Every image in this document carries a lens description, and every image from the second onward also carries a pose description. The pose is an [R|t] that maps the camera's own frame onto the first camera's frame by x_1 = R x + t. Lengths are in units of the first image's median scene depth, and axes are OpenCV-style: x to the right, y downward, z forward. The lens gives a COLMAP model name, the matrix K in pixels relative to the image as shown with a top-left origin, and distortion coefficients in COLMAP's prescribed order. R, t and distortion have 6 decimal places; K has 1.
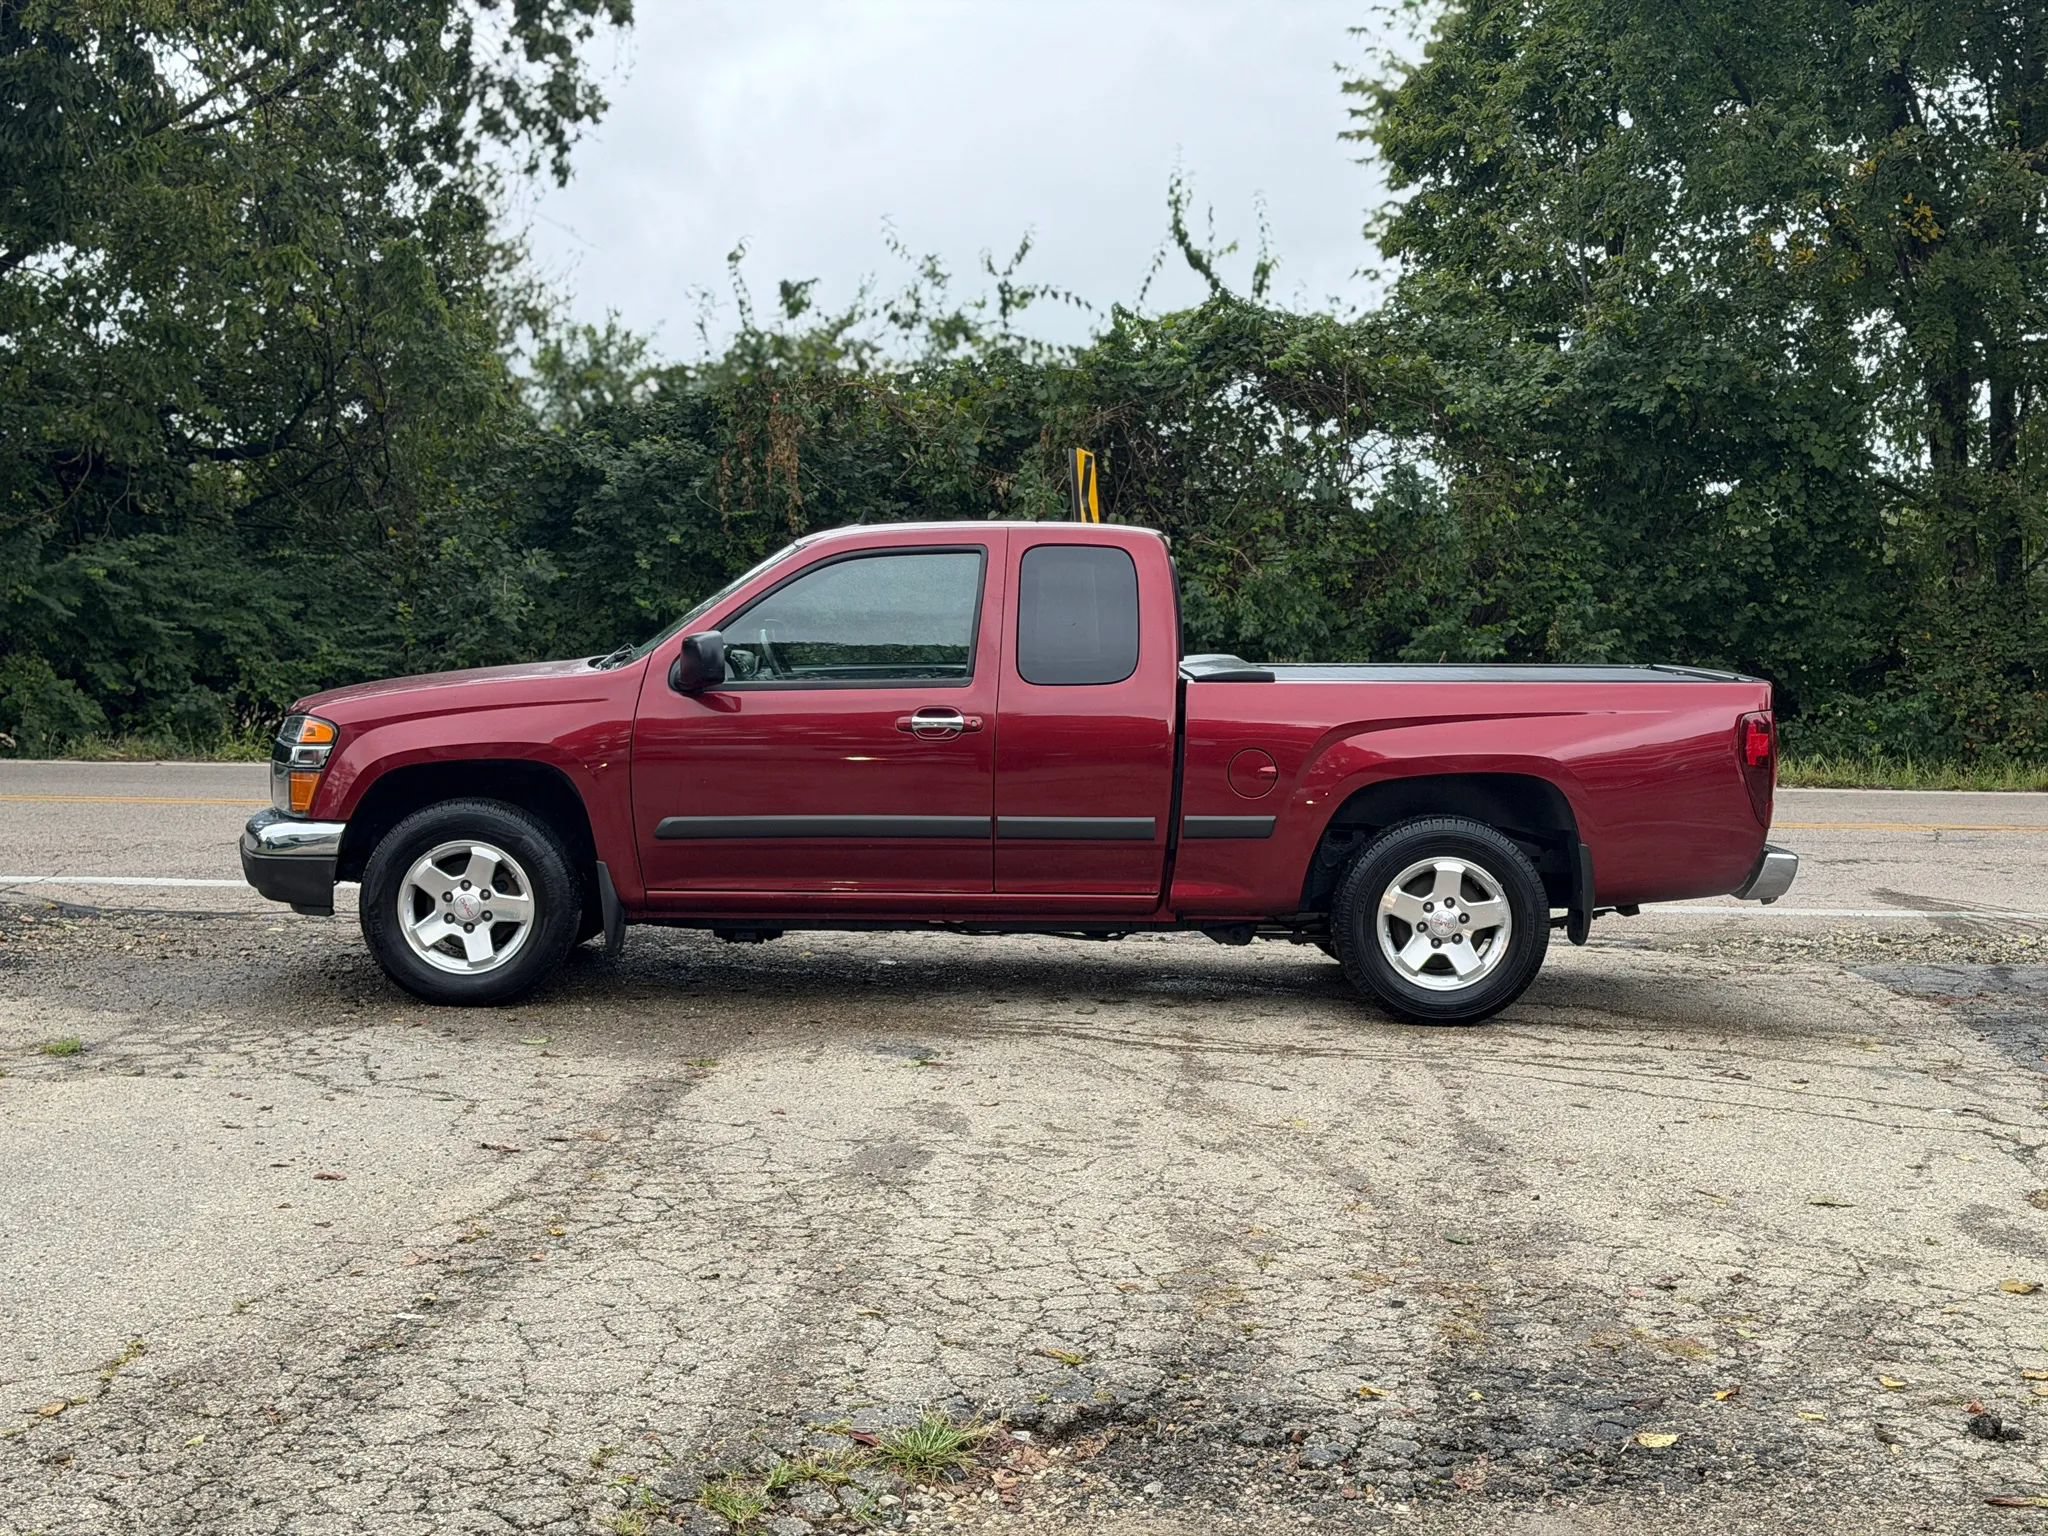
lens RADIAL K [[2838.0, 0, 1023.4], [0, 2838.0, 783.6], [0, 0, 1]] dist [0.178707, -0.333781]
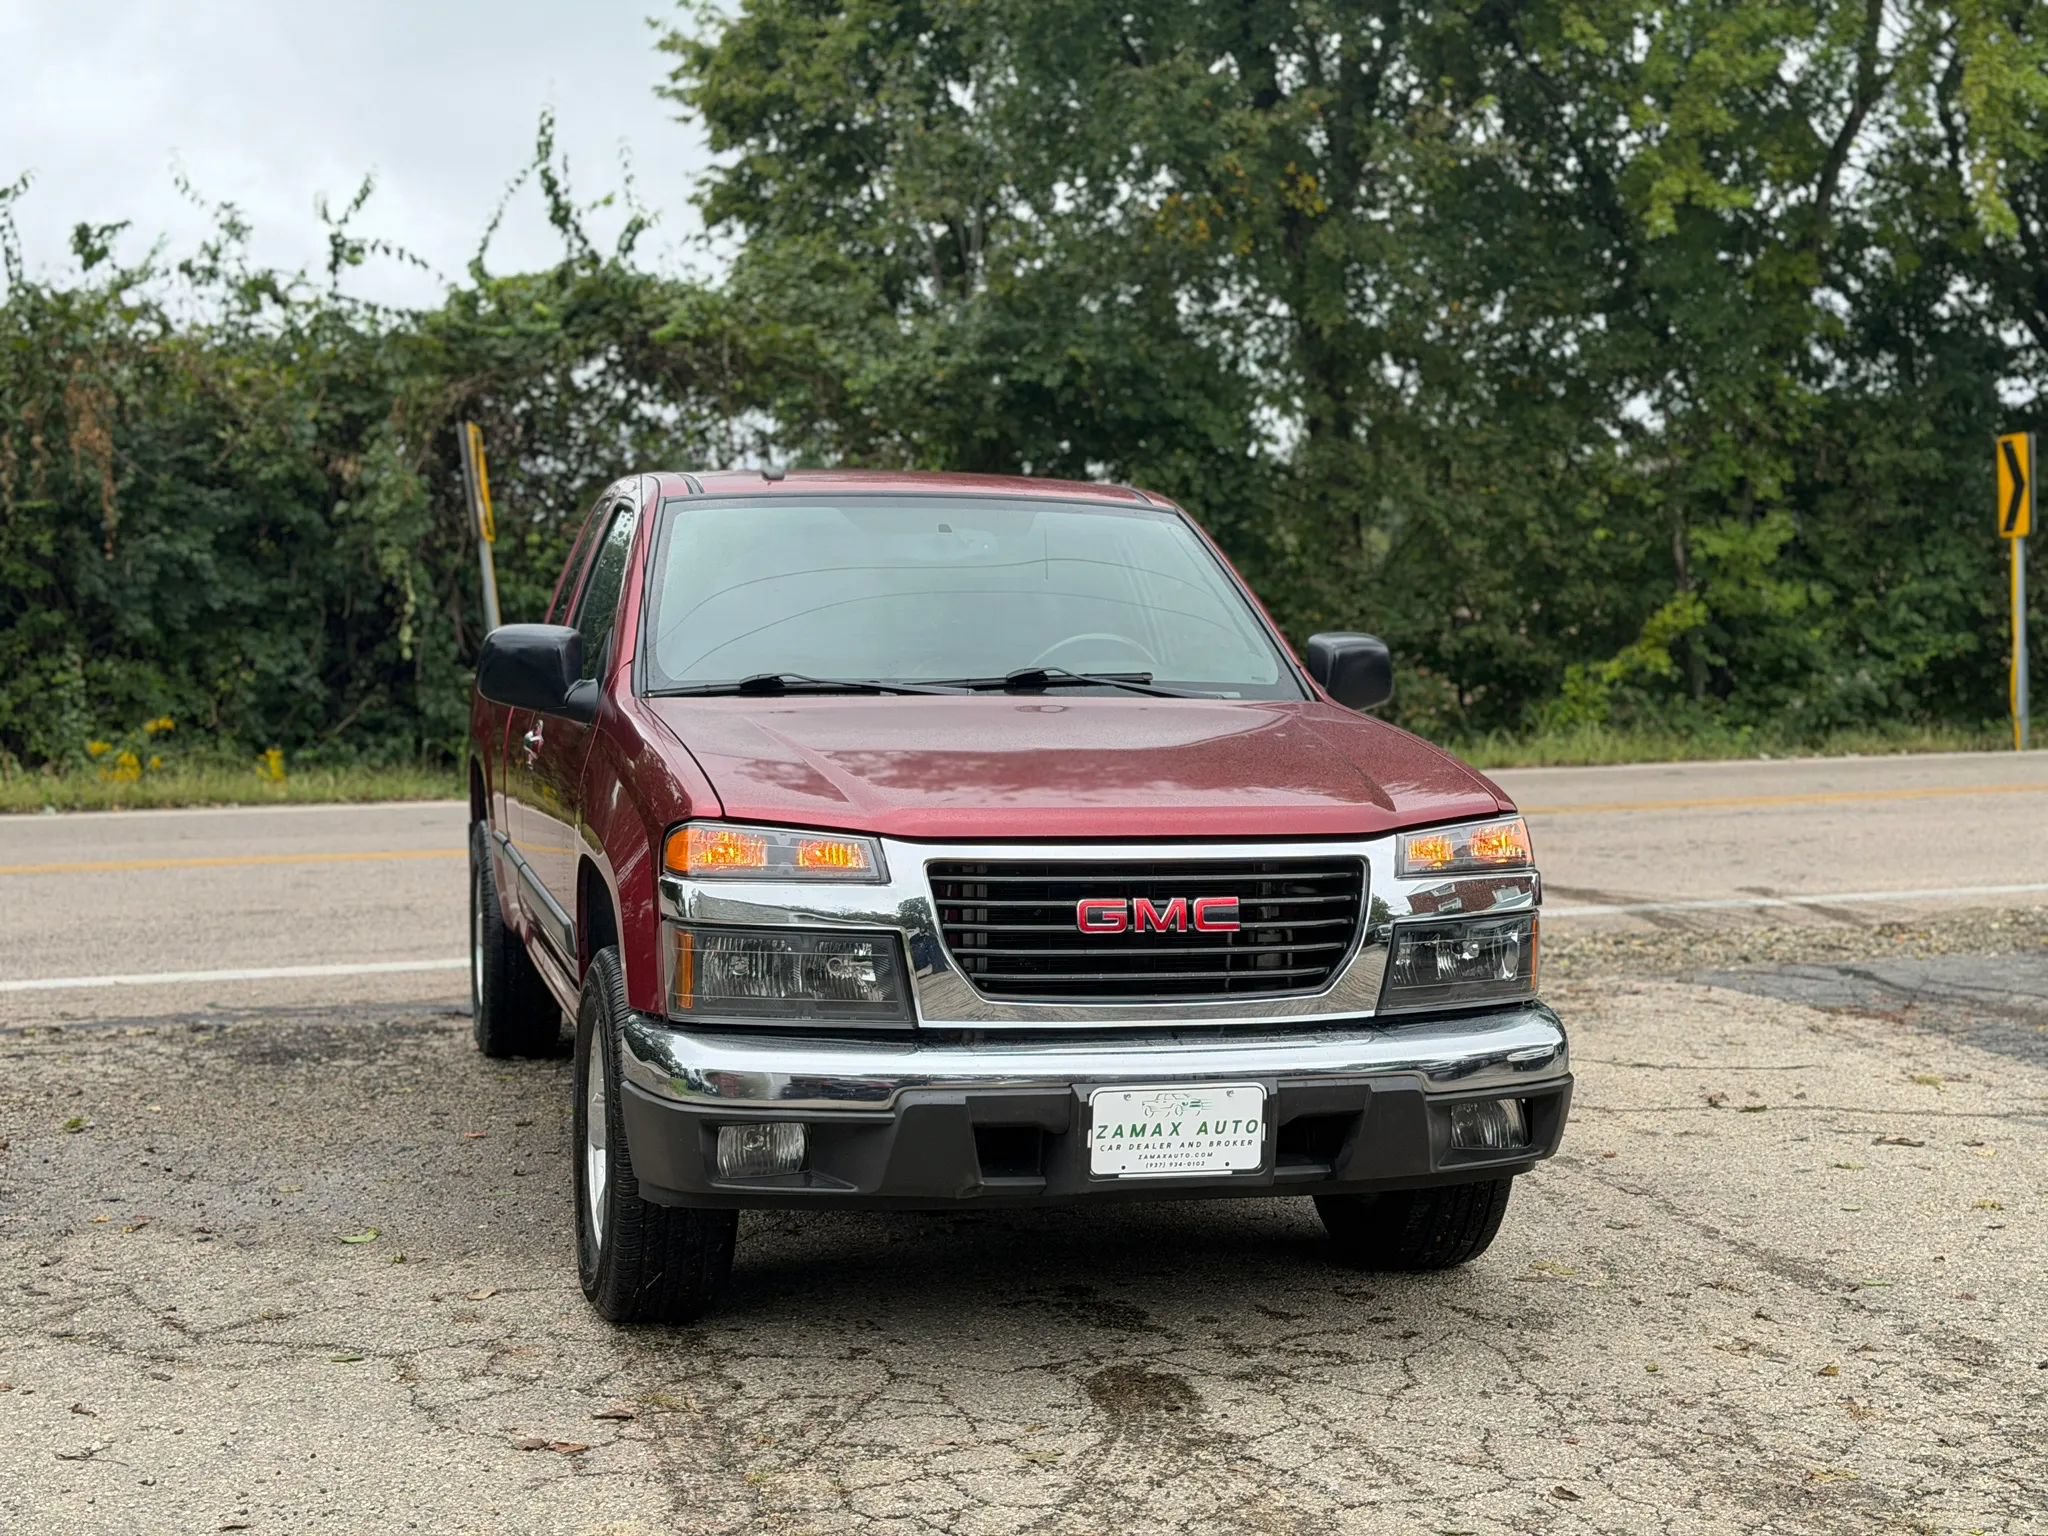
lens RADIAL K [[2838.0, 0, 1023.4], [0, 2838.0, 783.6], [0, 0, 1]] dist [0.178707, -0.333781]
pose [[0.952504, -0.046300, 0.300986, -0.078191], [0.046410, 0.998899, 0.006790, -0.005377], [-0.300969, 0.007502, 0.953605, 0.105321]]
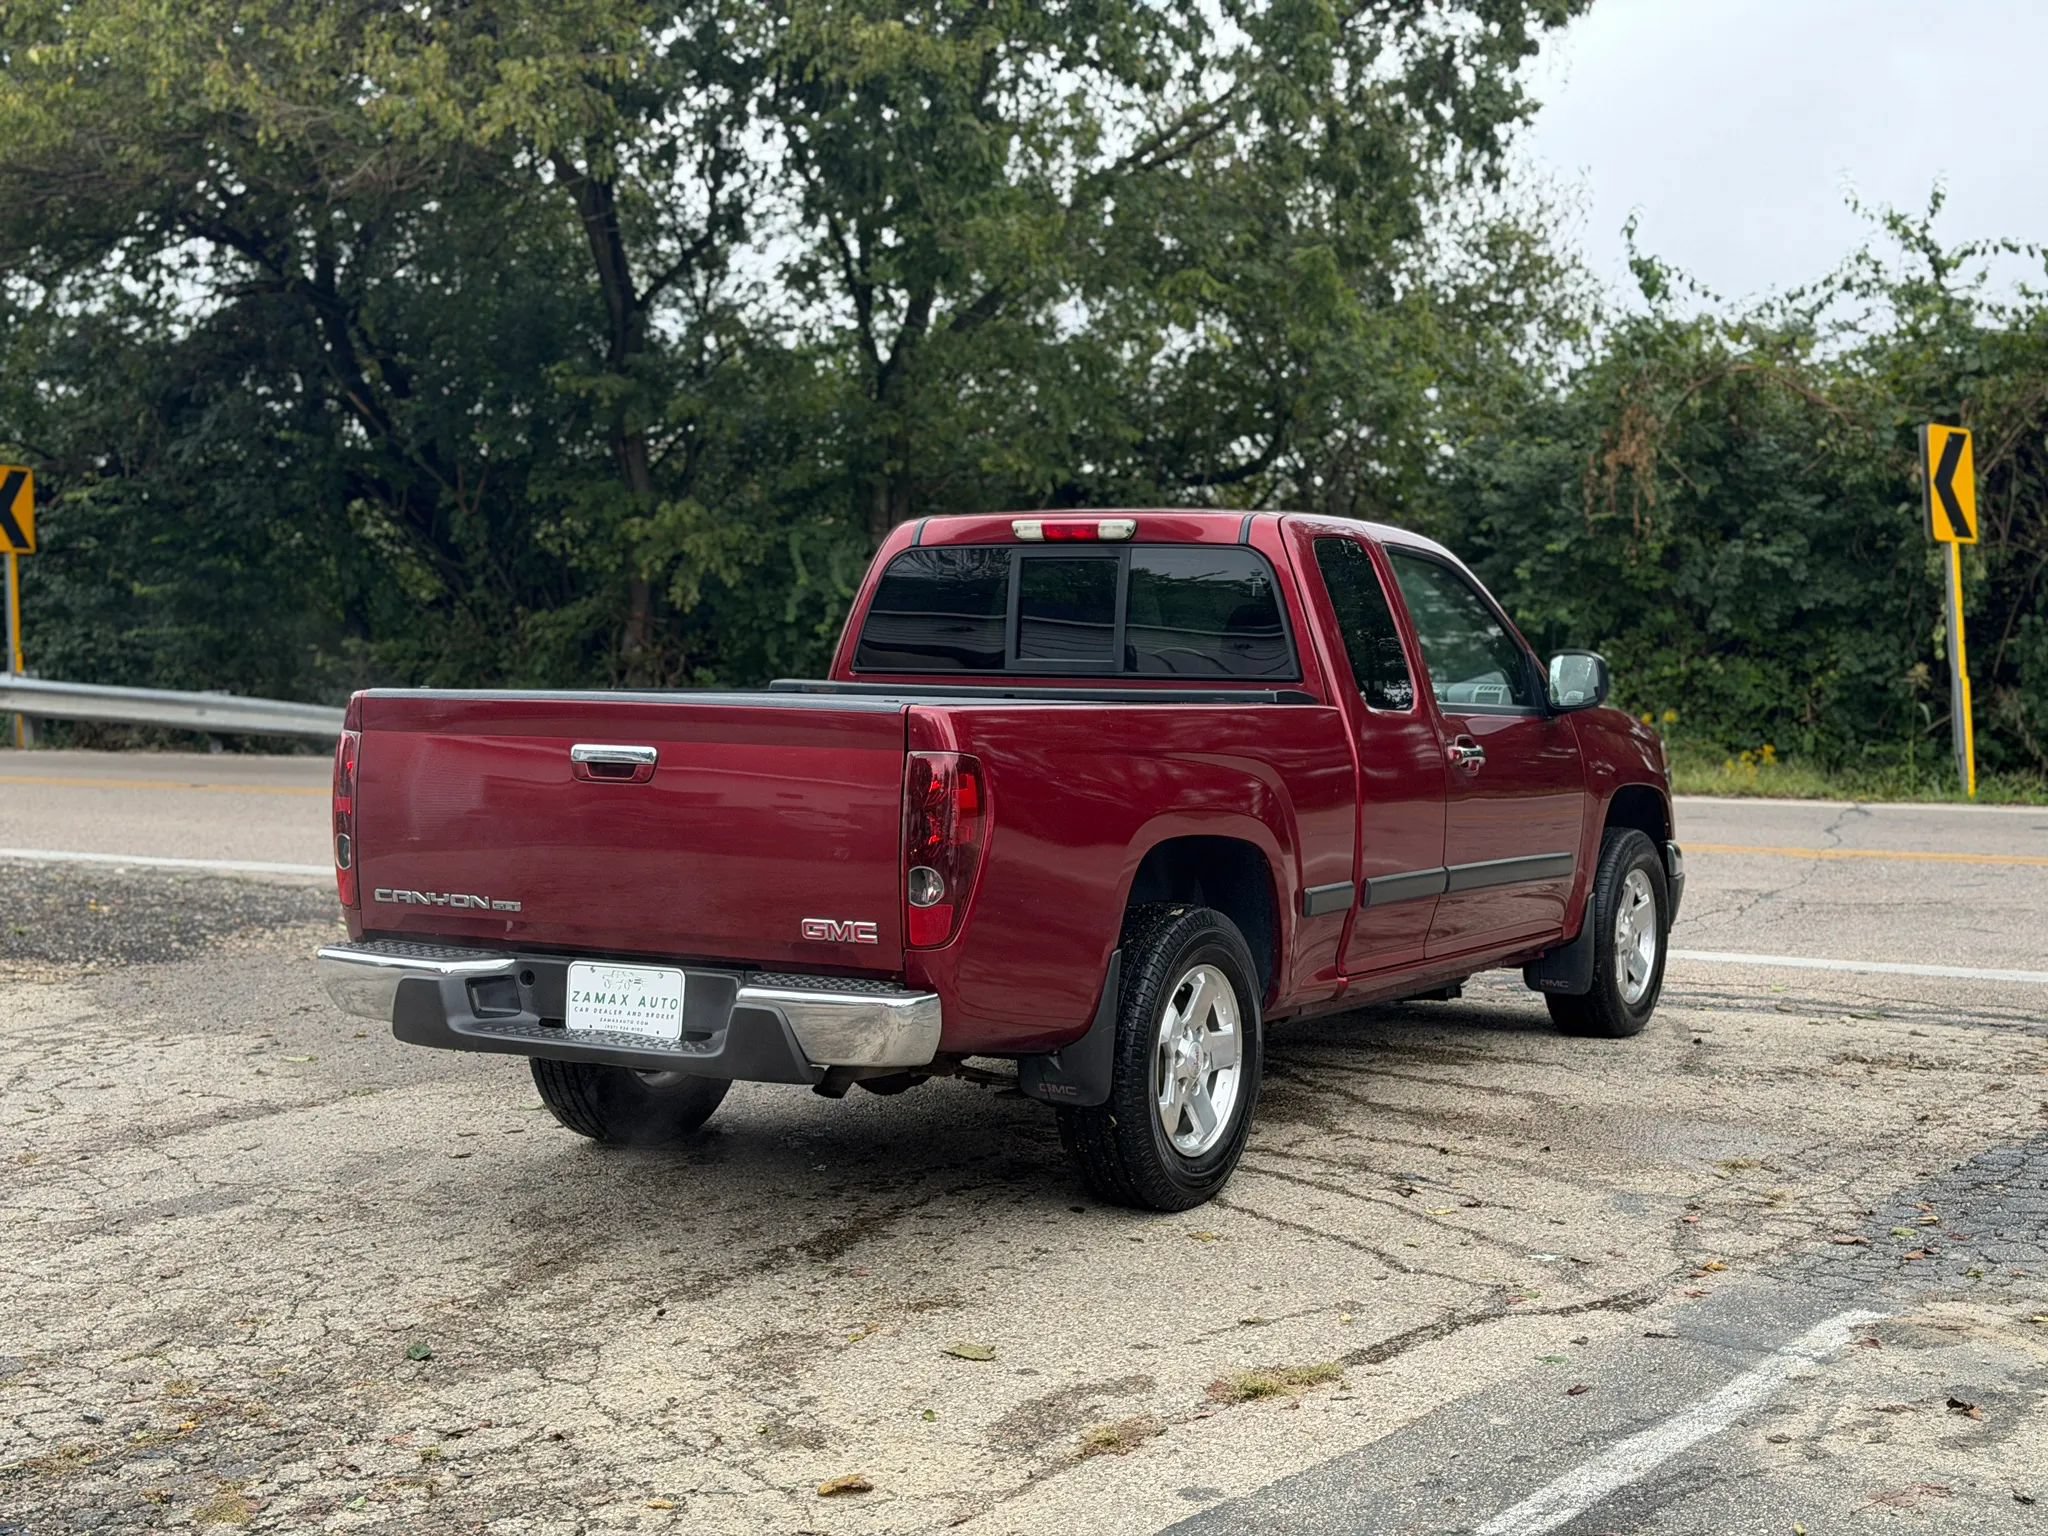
lens RADIAL K [[2839.0, 0, 1017.5], [0, 2839.0, 776.9], [0, 0, 1]] dist [0.178450, -0.334054]
pose [[0.869832, 0.012050, -0.493201, 0.188345], [-0.016349, 0.999857, -0.004404, -0.002364], [0.493077, 0.011894, 0.869904, 0.091591]]
